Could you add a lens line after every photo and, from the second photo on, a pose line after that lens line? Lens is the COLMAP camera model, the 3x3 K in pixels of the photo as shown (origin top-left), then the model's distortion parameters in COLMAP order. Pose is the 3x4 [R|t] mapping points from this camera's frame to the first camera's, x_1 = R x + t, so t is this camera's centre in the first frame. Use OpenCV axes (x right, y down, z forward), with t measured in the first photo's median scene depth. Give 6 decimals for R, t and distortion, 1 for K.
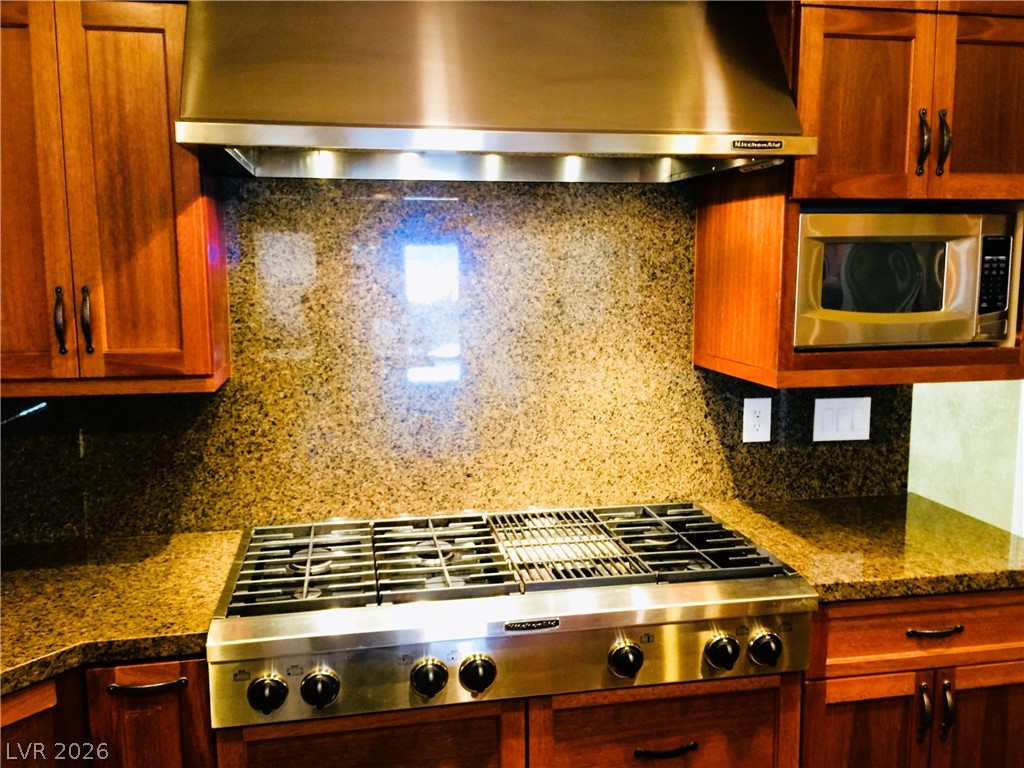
lens RADIAL K [[891.7, 0, 512.0], [0, 891.7, 384.0], [0, 0, 1]] dist [0.121824, -0.172354]
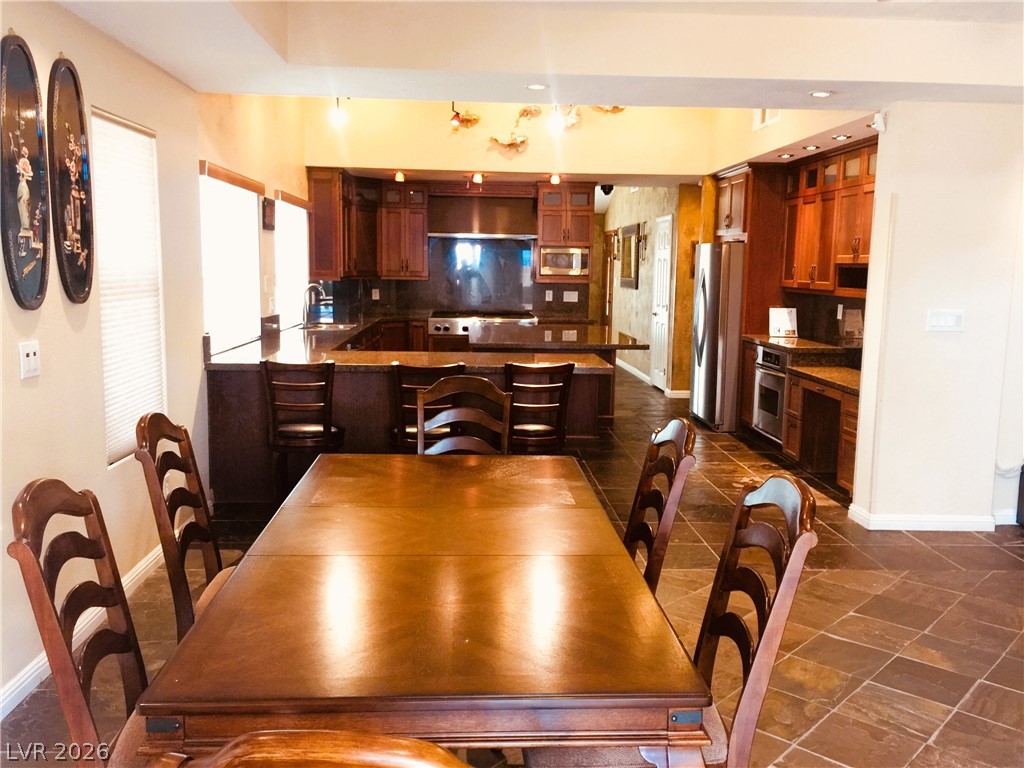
lens RADIAL K [[891.7, 0, 512.0], [0, 891.7, 384.0], [0, 0, 1]] dist [0.121824, -0.172354]
pose [[0.990421, 0.042848, -0.131261, 0.865453], [-0.043385, 0.999058, -0.001233, 0.605546], [0.131085, 0.006916, 0.991347, -4.115882]]
